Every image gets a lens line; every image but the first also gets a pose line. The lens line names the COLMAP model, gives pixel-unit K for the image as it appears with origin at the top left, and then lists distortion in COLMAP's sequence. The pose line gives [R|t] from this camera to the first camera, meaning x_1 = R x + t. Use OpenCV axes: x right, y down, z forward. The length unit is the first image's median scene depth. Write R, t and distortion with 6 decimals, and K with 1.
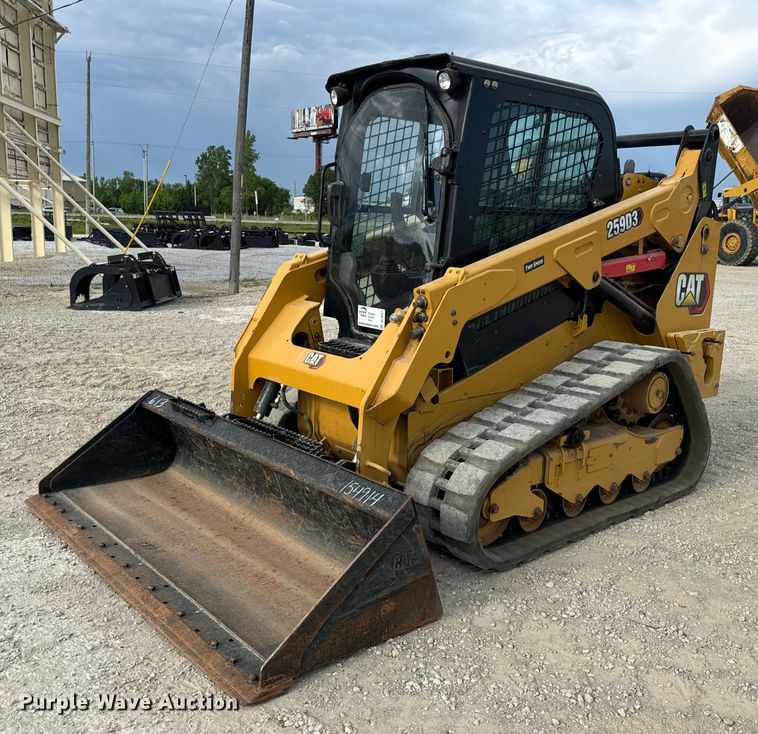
lens RADIAL K [[740.1, 0, 387.7], [0, 740.1, 393.6], [0, 0, 1]] dist [-0.013010, 0.000000]
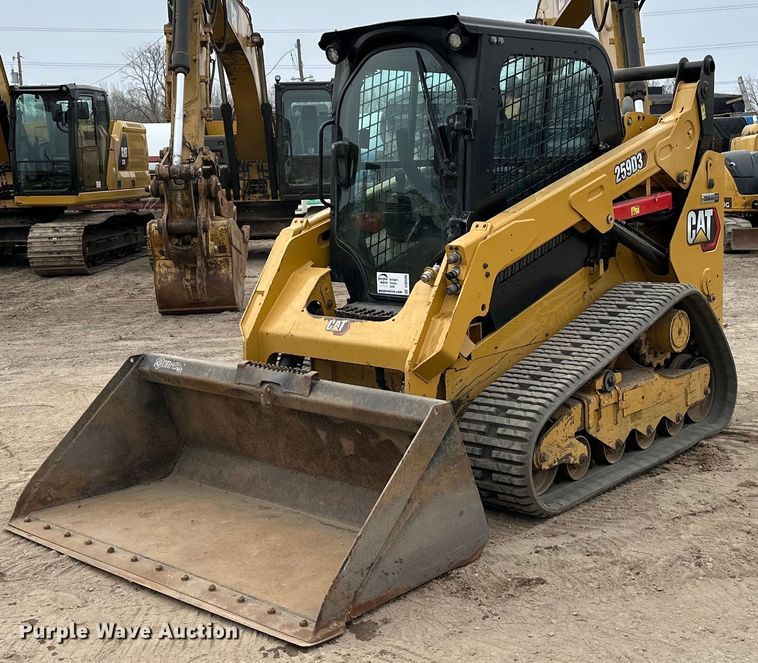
lens RADIAL K [[1063.3, 0, 464.3], [0, 1063.3, 341.3], [0, 0, 1]] dist [0.038094, 0.000000]
pose [[0.981772, -0.090052, 0.167378, -0.160542], [0.099158, 0.993968, -0.046854, 0.049830], [-0.162149, 0.062597, 0.984779, -0.358055]]
